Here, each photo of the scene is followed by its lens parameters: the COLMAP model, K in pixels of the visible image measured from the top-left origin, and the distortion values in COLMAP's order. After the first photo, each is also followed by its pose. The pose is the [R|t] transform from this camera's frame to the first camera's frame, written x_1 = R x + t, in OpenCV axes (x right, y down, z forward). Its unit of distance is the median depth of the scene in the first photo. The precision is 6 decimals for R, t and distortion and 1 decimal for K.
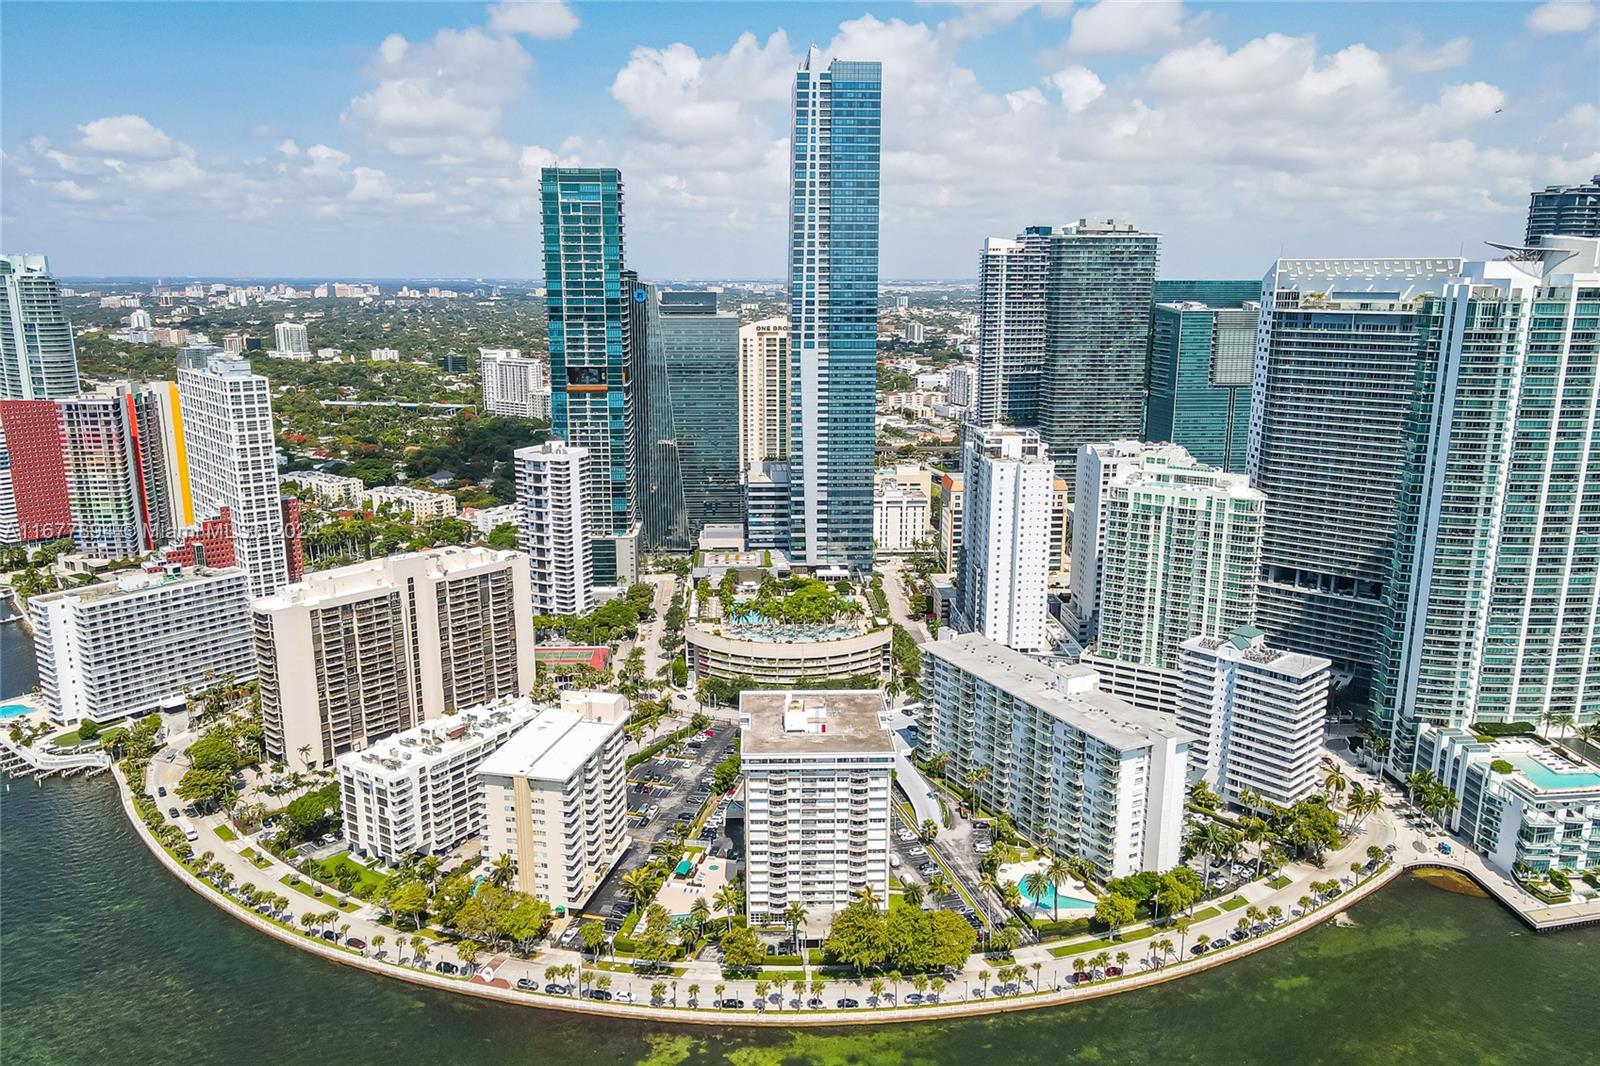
lens RADIAL K [[1162.5, 0, 802.1], [0, 1162.5, 550.2], [0, 0, 1]] dist [0.000594, 0.001875]
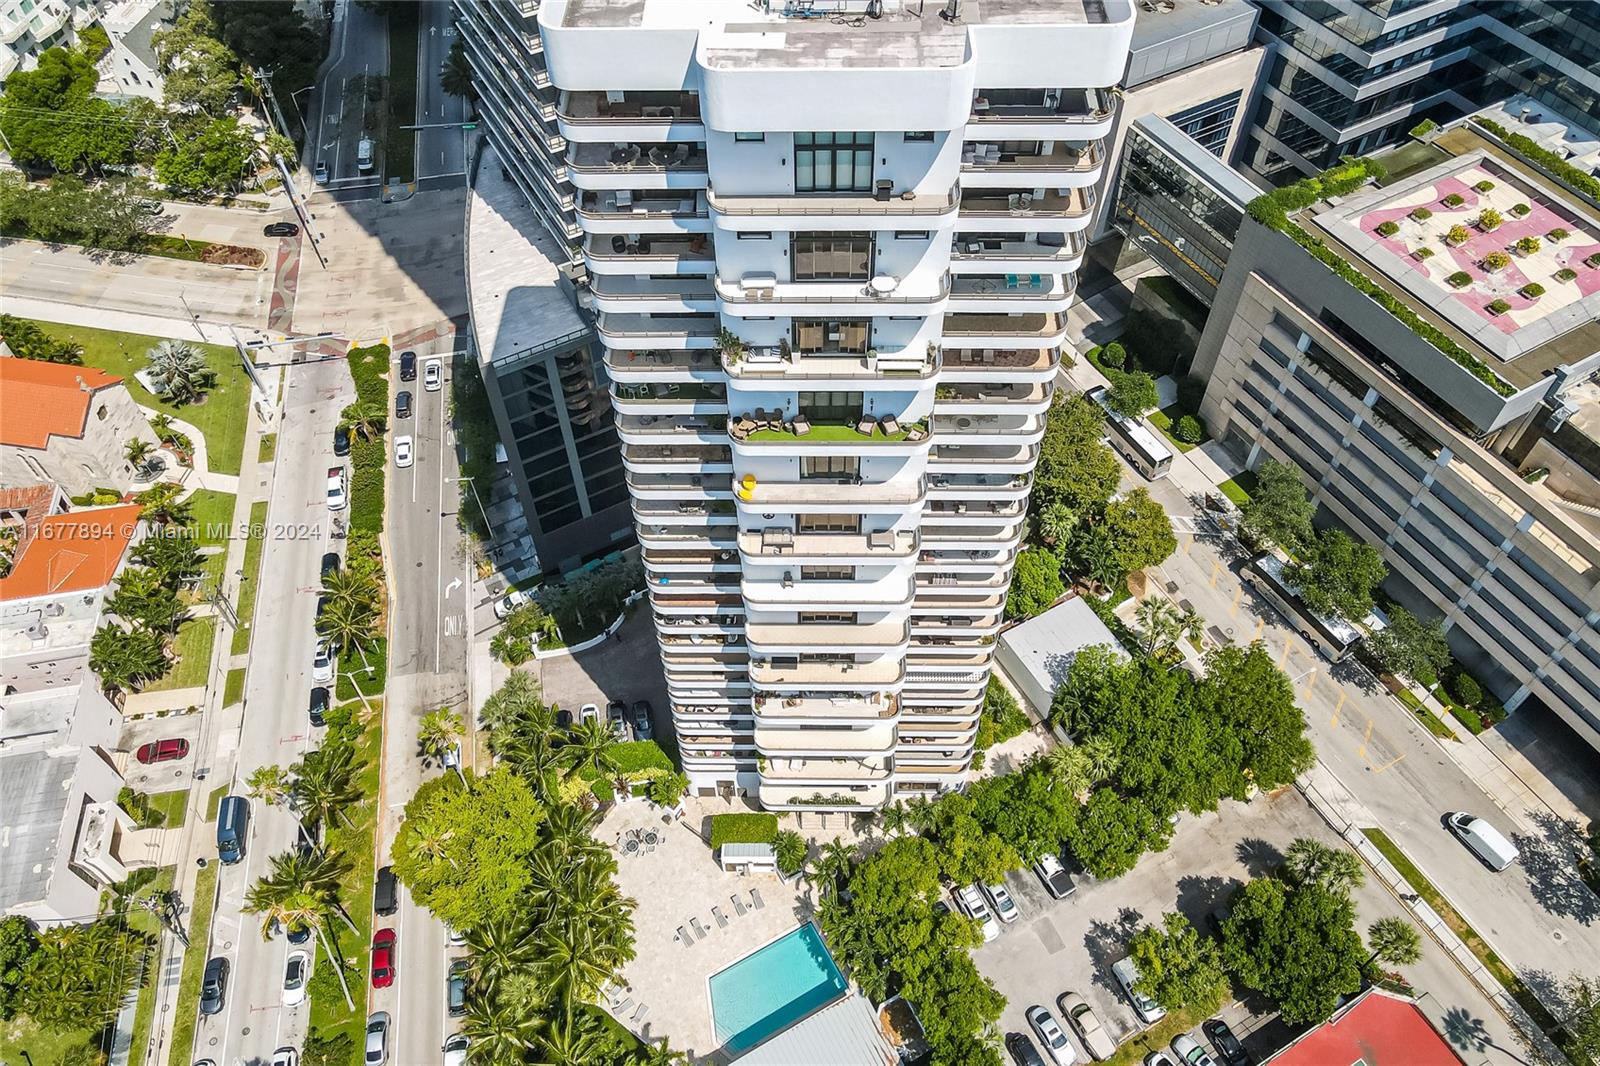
lens RADIAL K [[1167.1, 0, 800.0], [0, 1167.1, 533.0], [0, 0, 1]] dist [0.014188, 0.006467]
pose [[0.899855, -0.352161, 0.257378, -0.254198], [0.116367, 0.762494, 0.636444, -0.108904], [-0.420380, -0.542757, 0.727114, 0.843540]]
